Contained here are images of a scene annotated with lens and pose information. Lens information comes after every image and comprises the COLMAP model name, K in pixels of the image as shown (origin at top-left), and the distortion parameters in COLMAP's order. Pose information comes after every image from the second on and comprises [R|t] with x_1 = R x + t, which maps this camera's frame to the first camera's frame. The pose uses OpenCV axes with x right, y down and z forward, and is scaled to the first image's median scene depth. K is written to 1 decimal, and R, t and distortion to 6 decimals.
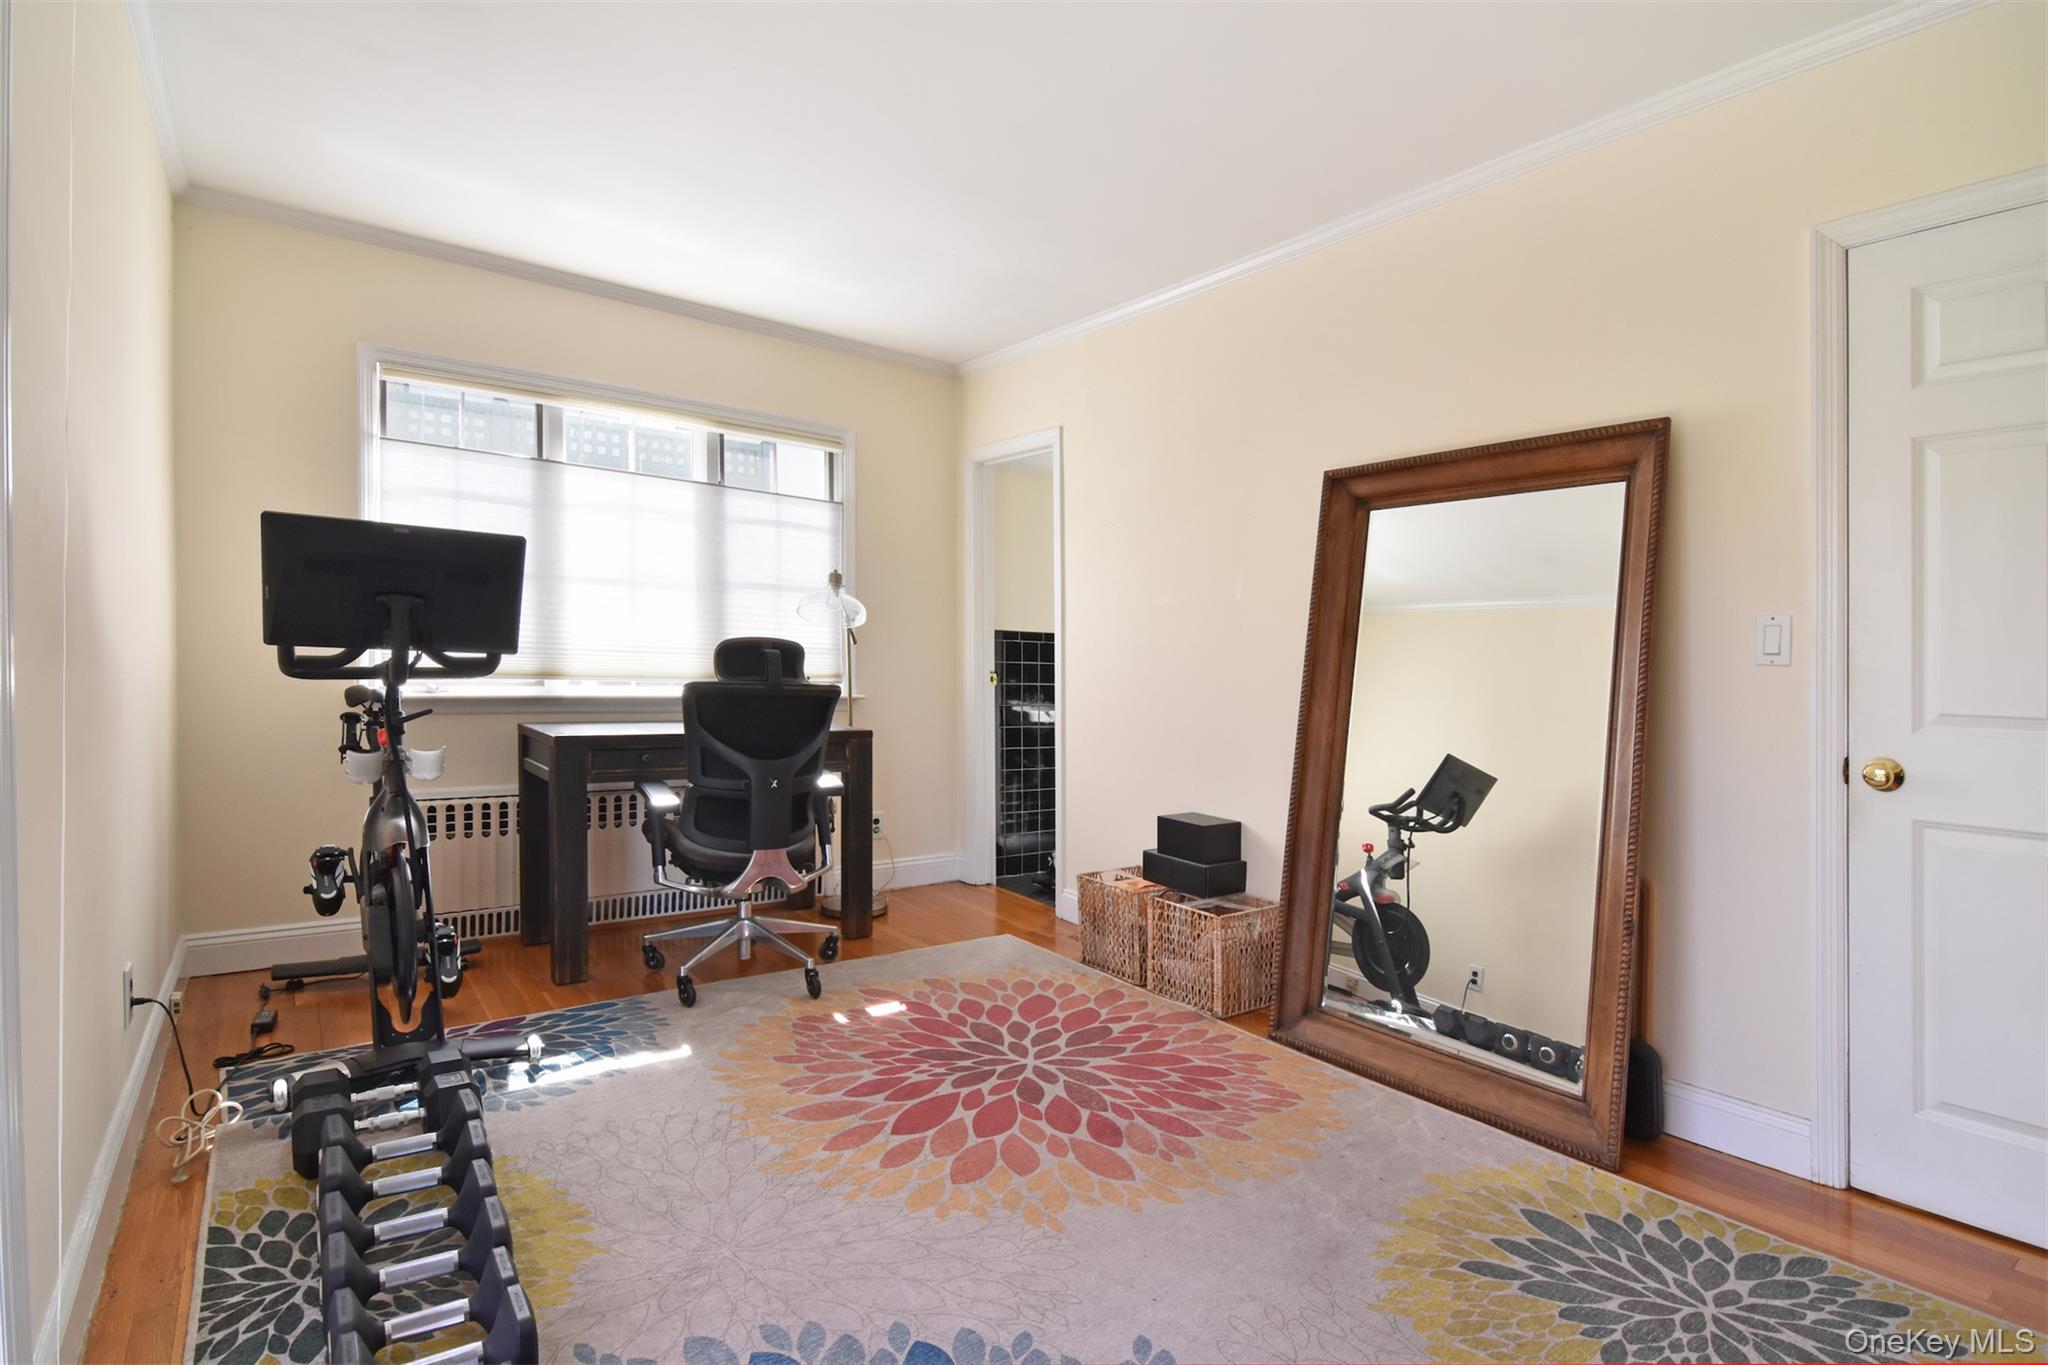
lens RADIAL K [[1015.4, 0, 1028.4], [0, 1015.4, 676.4], [0, 0, 1]] dist [-0.002818, -0.000452]
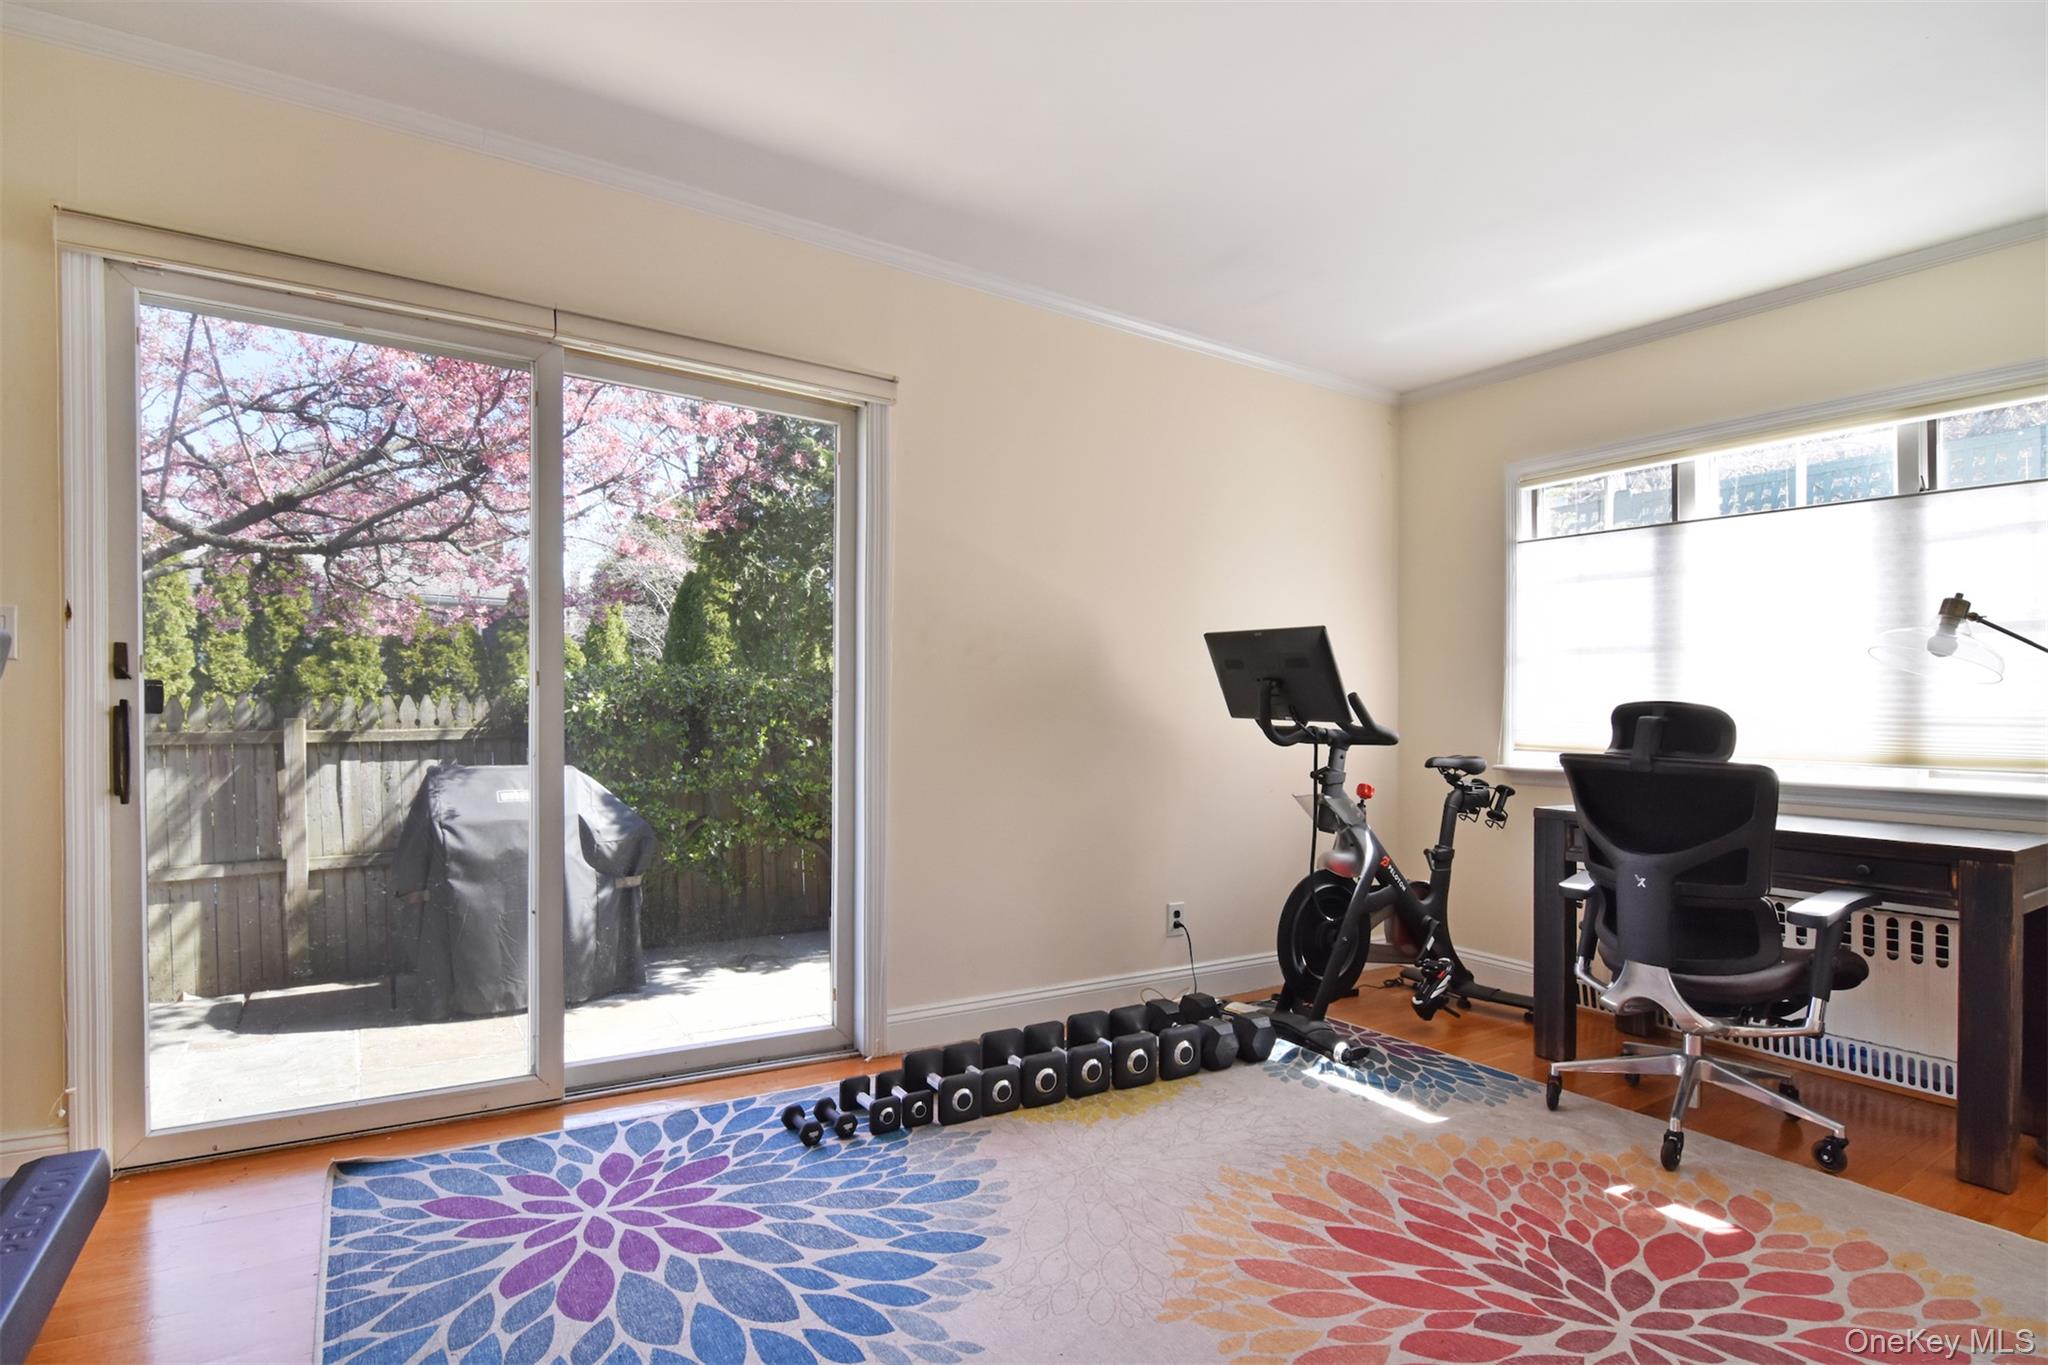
lens RADIAL K [[1055.0, 0, 1050.6], [0, 1055.0, 752.9], [0, 0, 1]] dist [-0.002887, -0.000718]
pose [[-0.067501, 0.002204, -0.997717, 0.708306], [-0.038174, 0.999260, 0.004790, 0.020654], [0.996989, 0.038411, -0.067367, 0.672304]]
